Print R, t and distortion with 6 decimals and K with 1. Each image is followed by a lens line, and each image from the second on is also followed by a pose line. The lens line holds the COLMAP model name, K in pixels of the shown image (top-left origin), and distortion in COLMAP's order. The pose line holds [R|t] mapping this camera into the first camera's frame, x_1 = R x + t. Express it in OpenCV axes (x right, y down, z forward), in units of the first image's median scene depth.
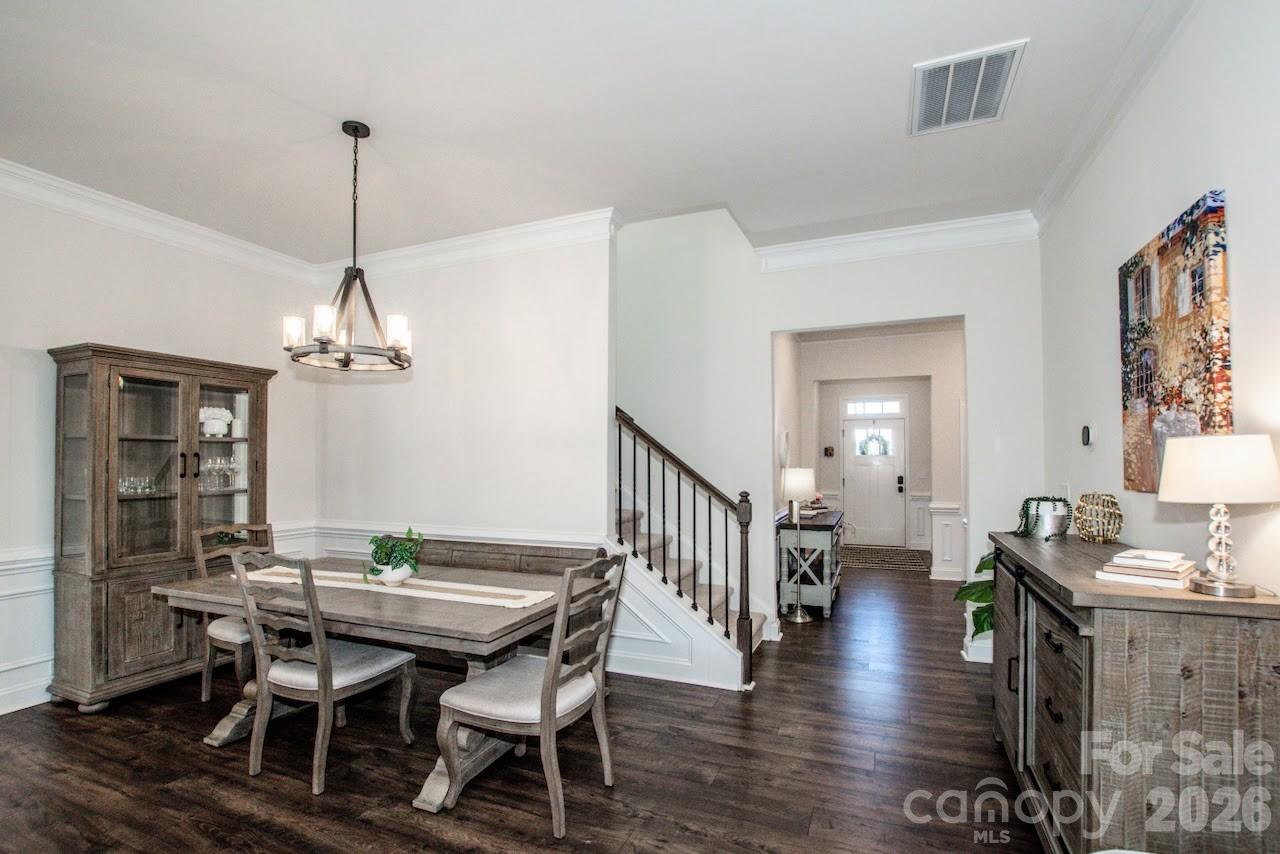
lens RADIAL K [[585.1, 0, 637.8], [0, 585.1, 459.1], [0, 0, 1]] dist [-0.024063, -0.000107]
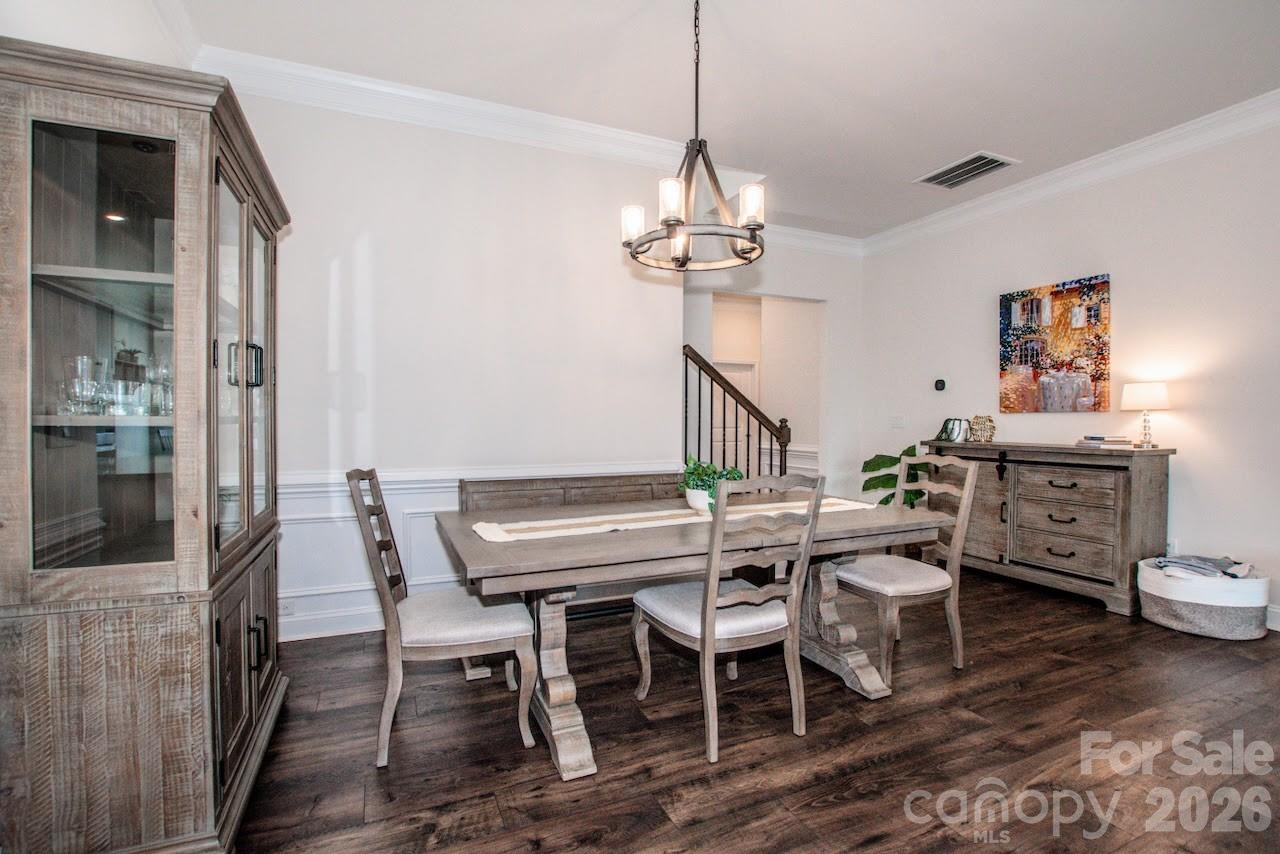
lens RADIAL K [[584.7, 0, 635.0], [0, 584.7, 429.1], [0, 0, 1]] dist [-0.019069, -0.000164]
pose [[0.683072, -0.006189, 0.730325, -1.343339], [-0.012793, 0.999709, 0.020437, 0.081280], [-0.730239, -0.023303, 0.682794, 0.556417]]
